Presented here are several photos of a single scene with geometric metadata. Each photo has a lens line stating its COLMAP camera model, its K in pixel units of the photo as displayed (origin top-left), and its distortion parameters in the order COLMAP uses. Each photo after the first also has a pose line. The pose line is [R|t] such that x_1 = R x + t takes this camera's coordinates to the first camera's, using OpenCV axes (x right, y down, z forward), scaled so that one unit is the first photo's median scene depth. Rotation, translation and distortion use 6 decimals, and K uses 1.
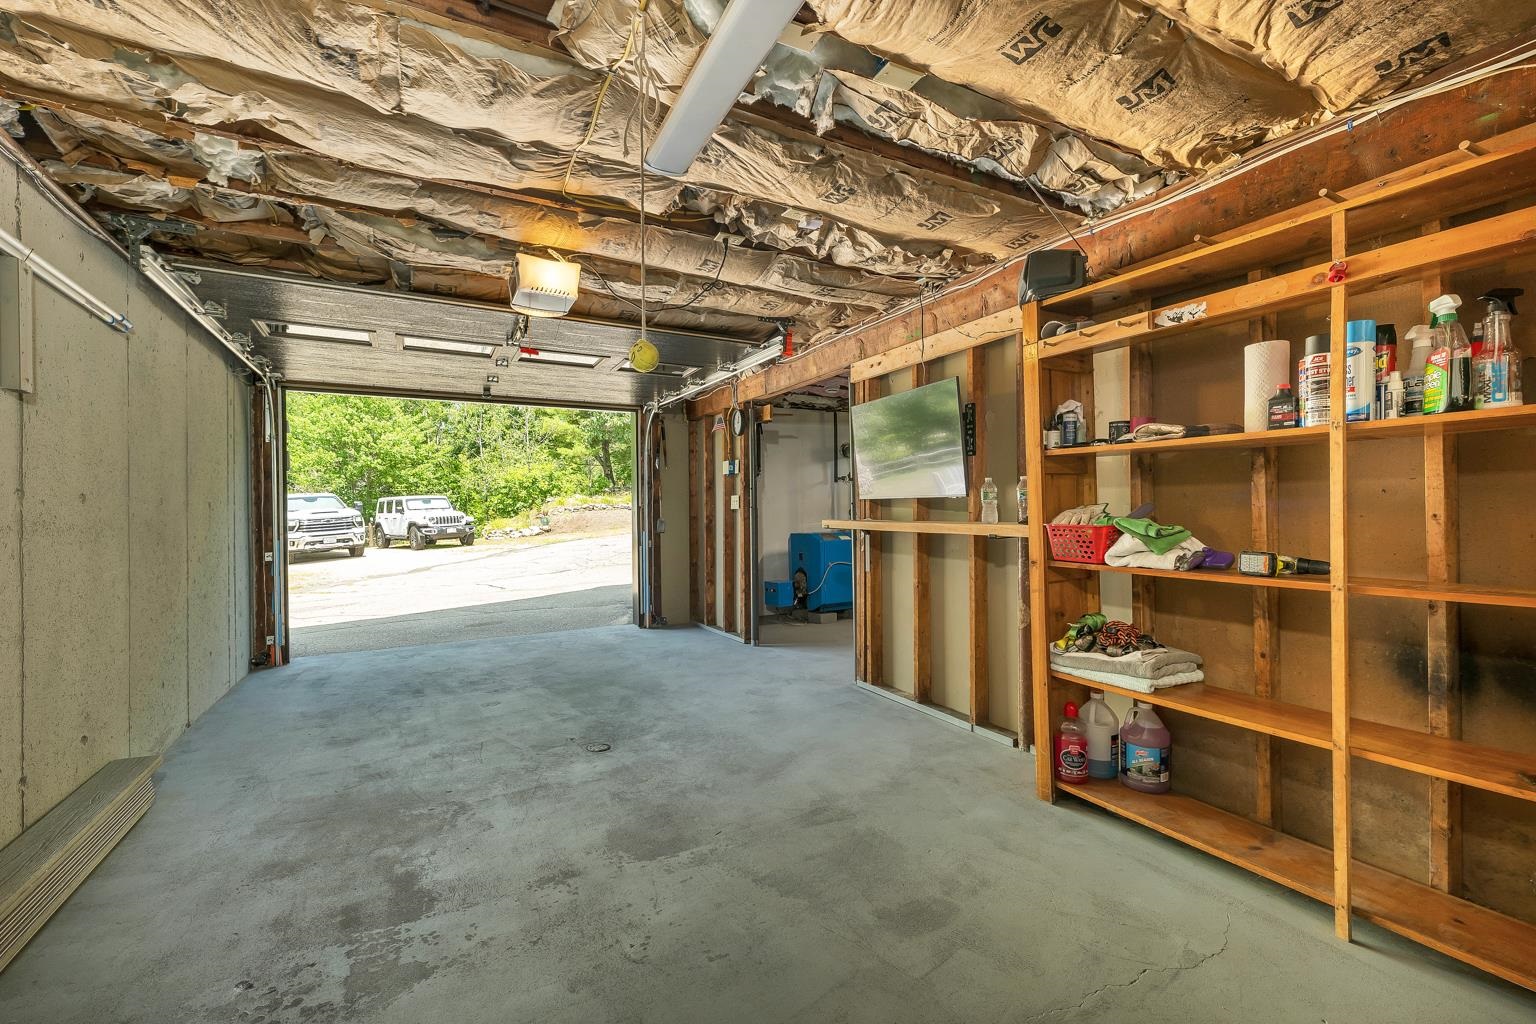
lens RADIAL K [[661.5, 0, 768.8], [0, 661.5, 510.1], [0, 0, 1]] dist [0.002328, 0.000445]
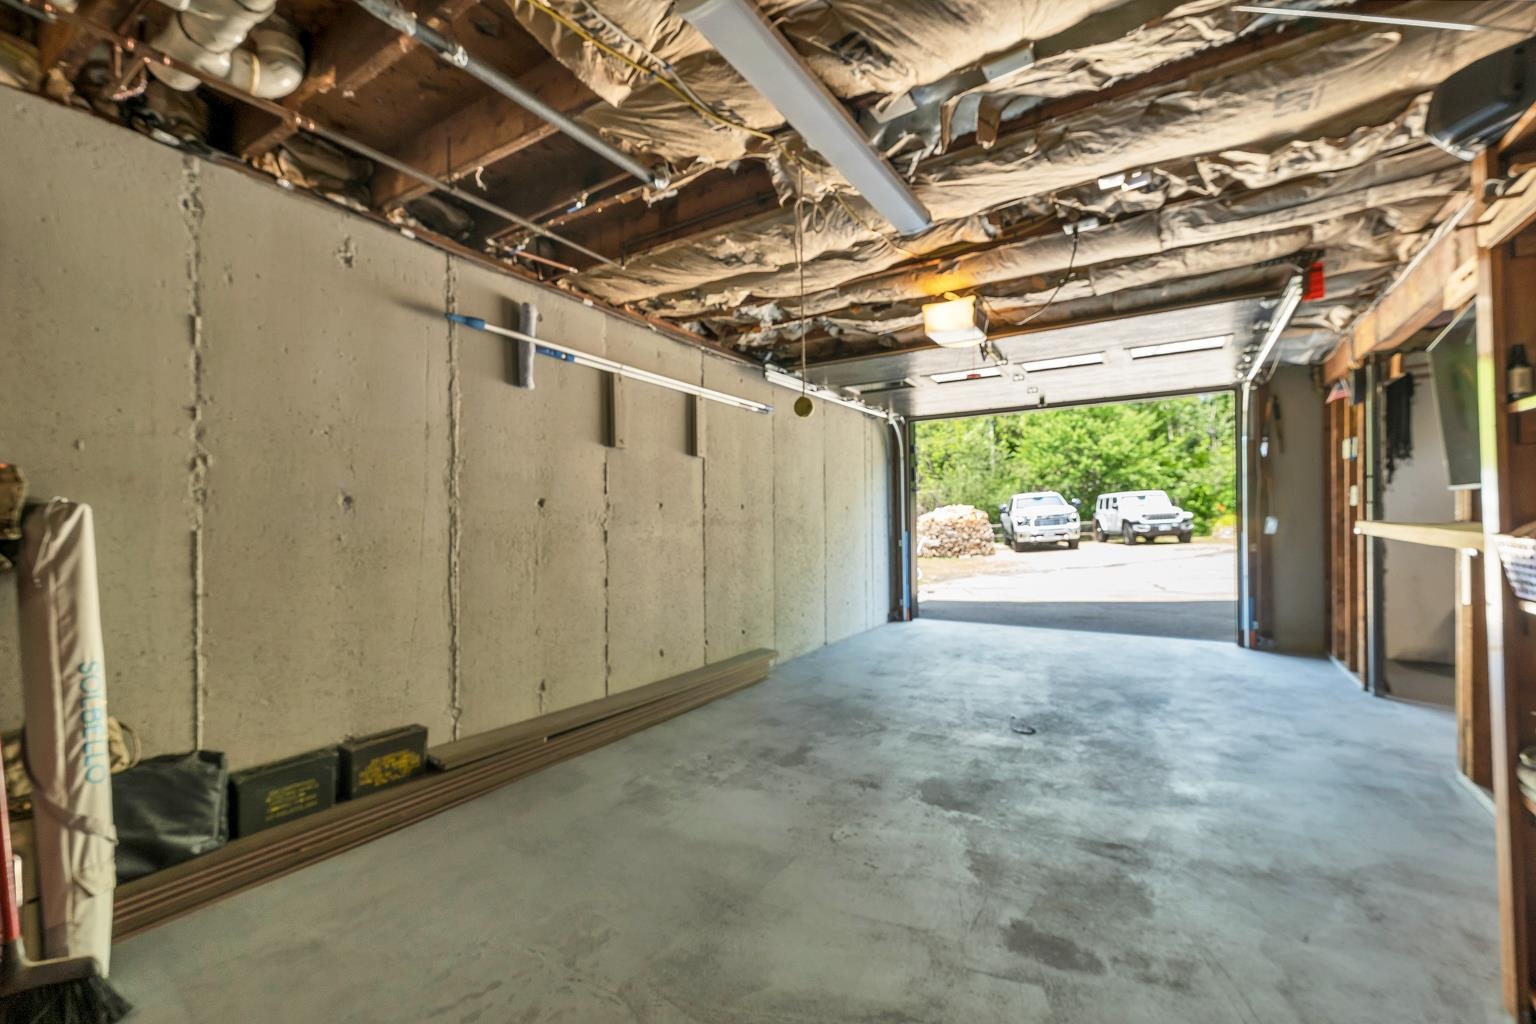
lens RADIAL K [[661.5, 0, 757.4], [0, 661.5, 518.3], [0, 0, 1]] dist [0.002328, 0.000445]
pose [[0.449431, 0.005683, -0.893297, 0.581121], [0.011130, 0.999867, 0.011961, -0.005796], [0.893246, -0.015318, 0.449308, 0.148367]]
